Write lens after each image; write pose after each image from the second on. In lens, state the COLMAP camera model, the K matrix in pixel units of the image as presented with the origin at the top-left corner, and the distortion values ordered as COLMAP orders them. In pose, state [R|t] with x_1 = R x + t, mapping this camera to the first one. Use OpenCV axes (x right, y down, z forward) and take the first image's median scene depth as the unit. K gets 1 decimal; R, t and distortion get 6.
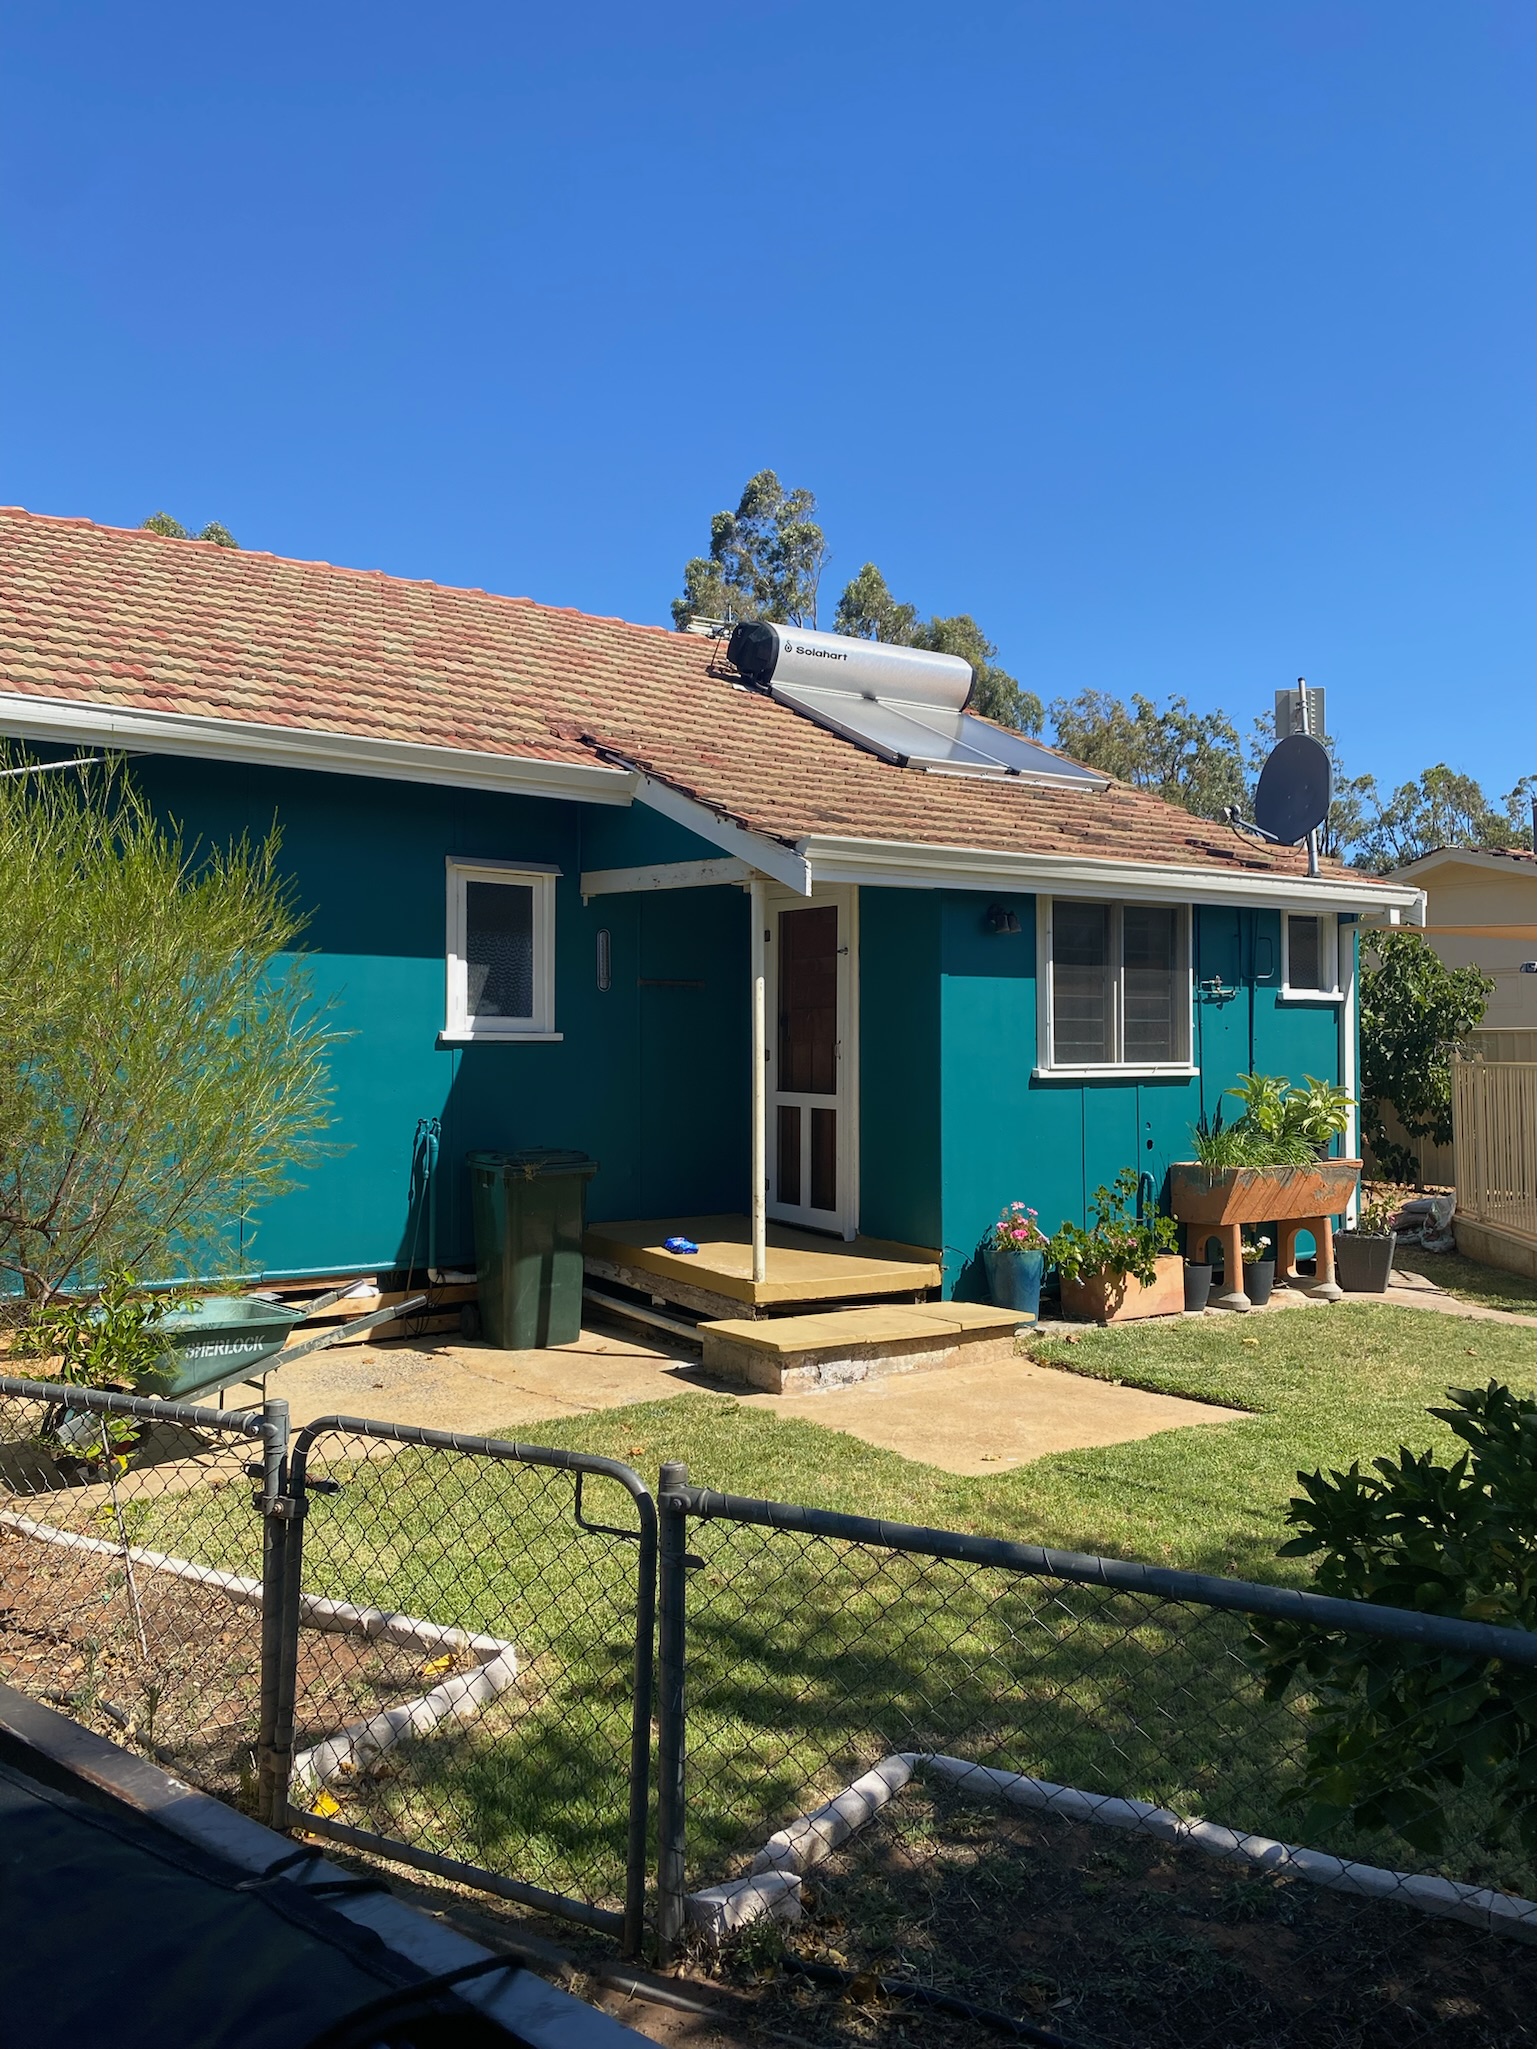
lens RADIAL K [[1547.7, 0, 772.4], [0, 1547.7, 1011.9], [0, 0, 1]] dist [0.042593, 0.000401]
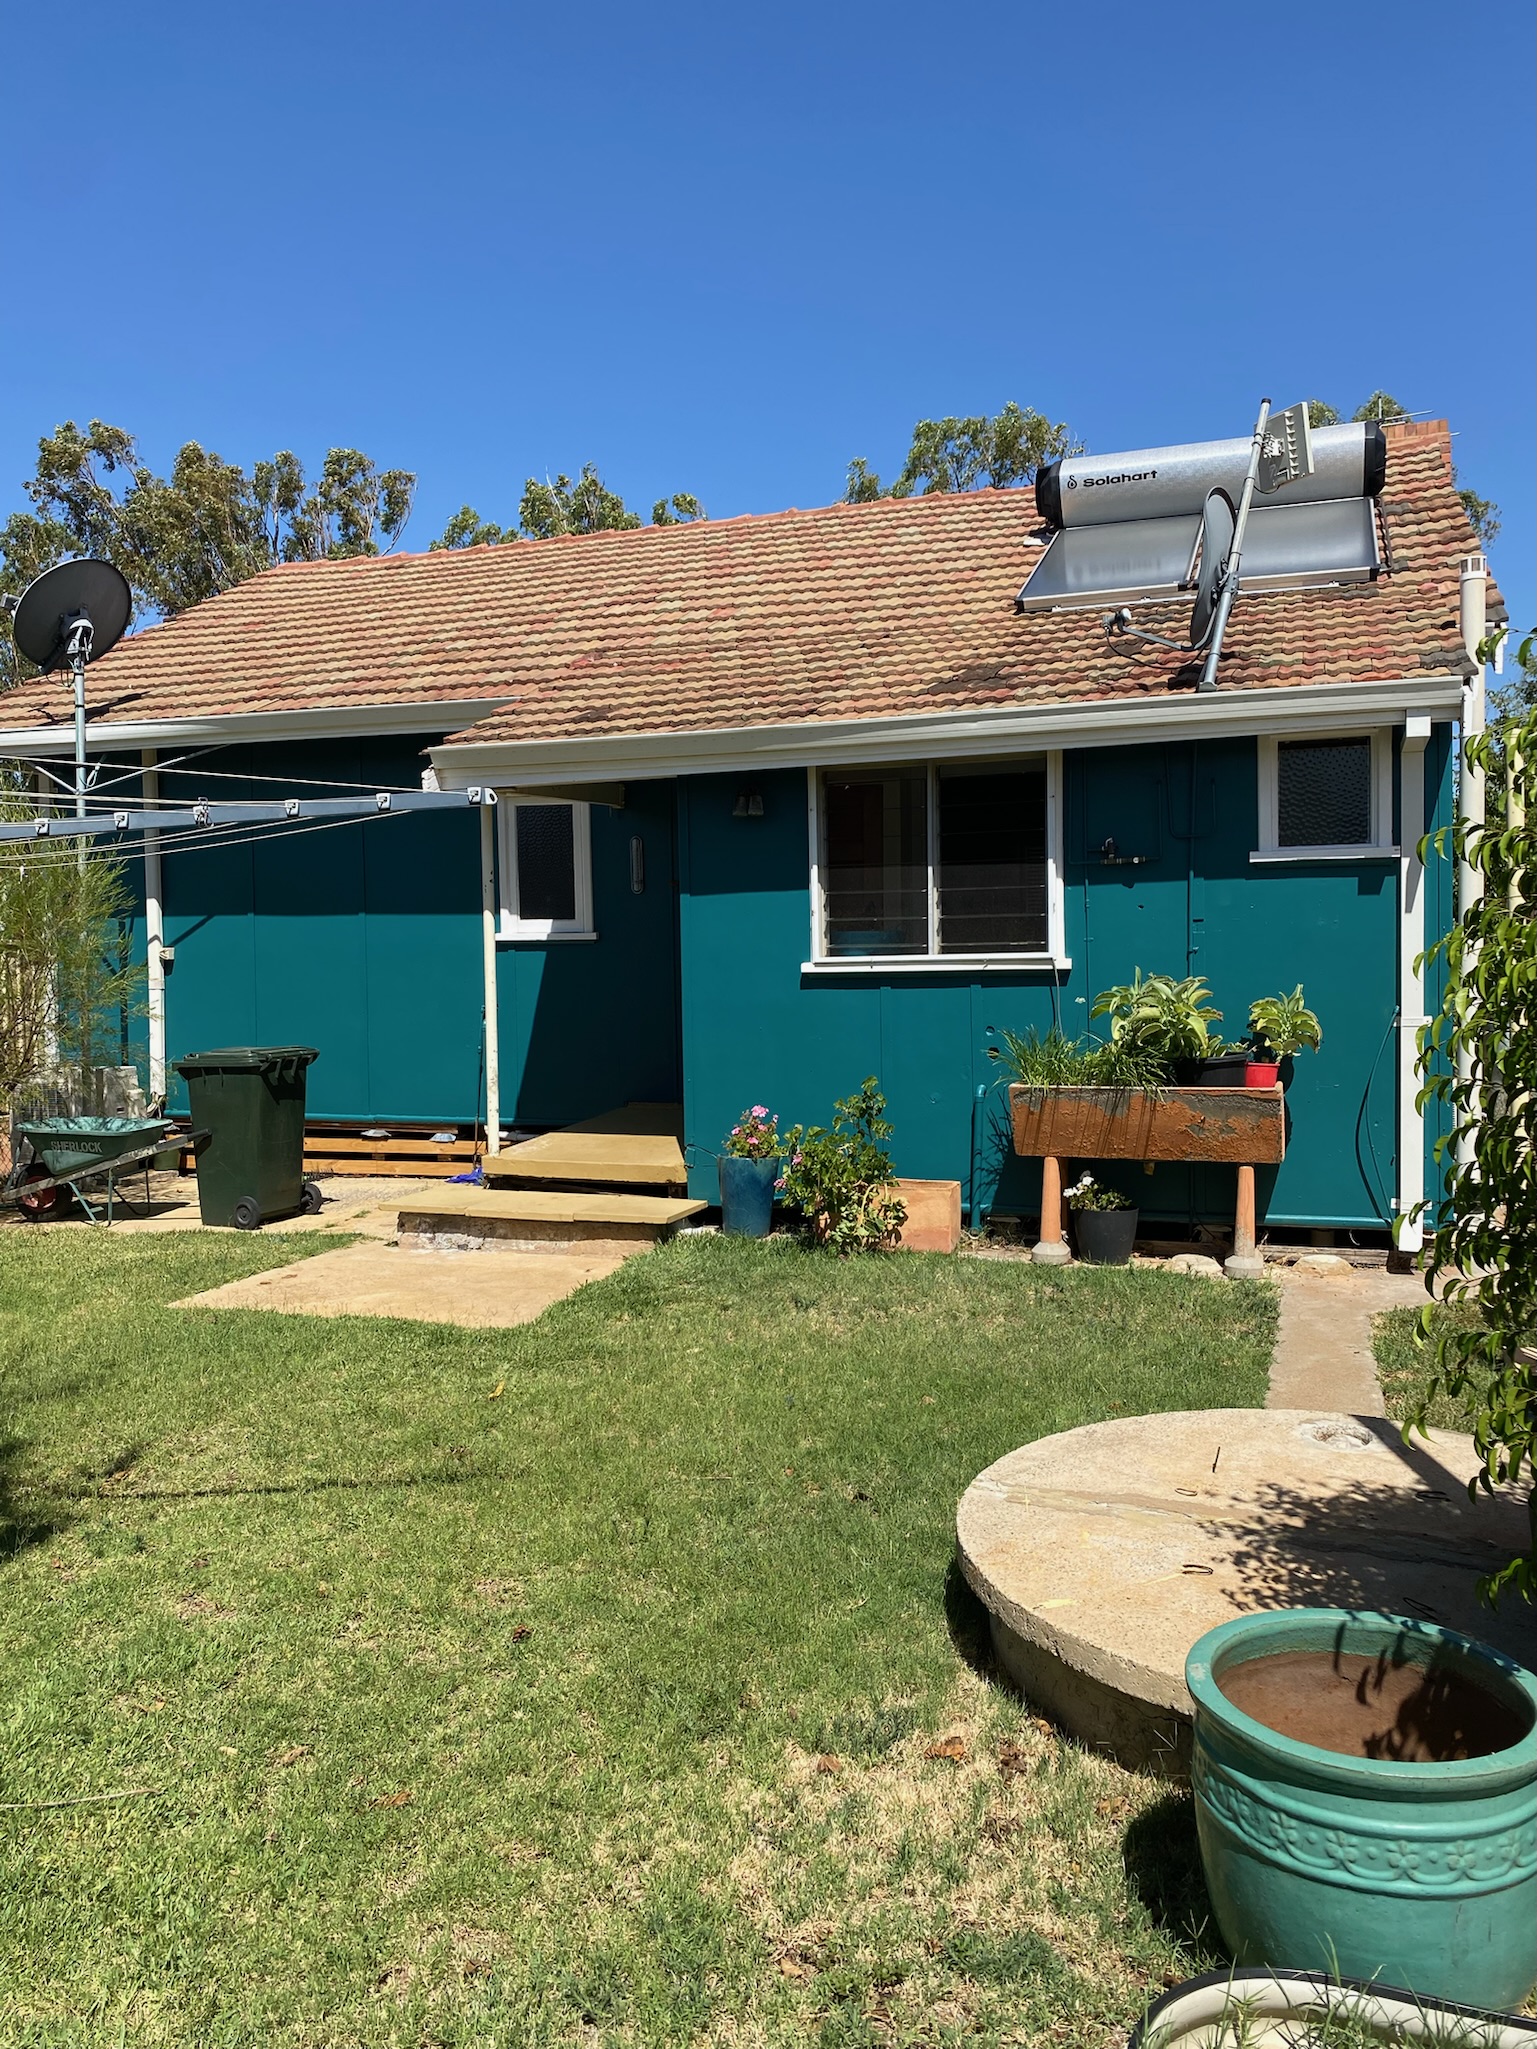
lens RADIAL K [[1547.7, 0, 772.7], [0, 1547.7, 1032.3], [0, 0, 1]] dist [0.042593, 0.000401]
pose [[0.615477, 0.029252, -0.787612, 0.836353], [0.036426, 0.997187, 0.065501, 0.016501], [0.787313, -0.069004, 0.612680, 0.409198]]
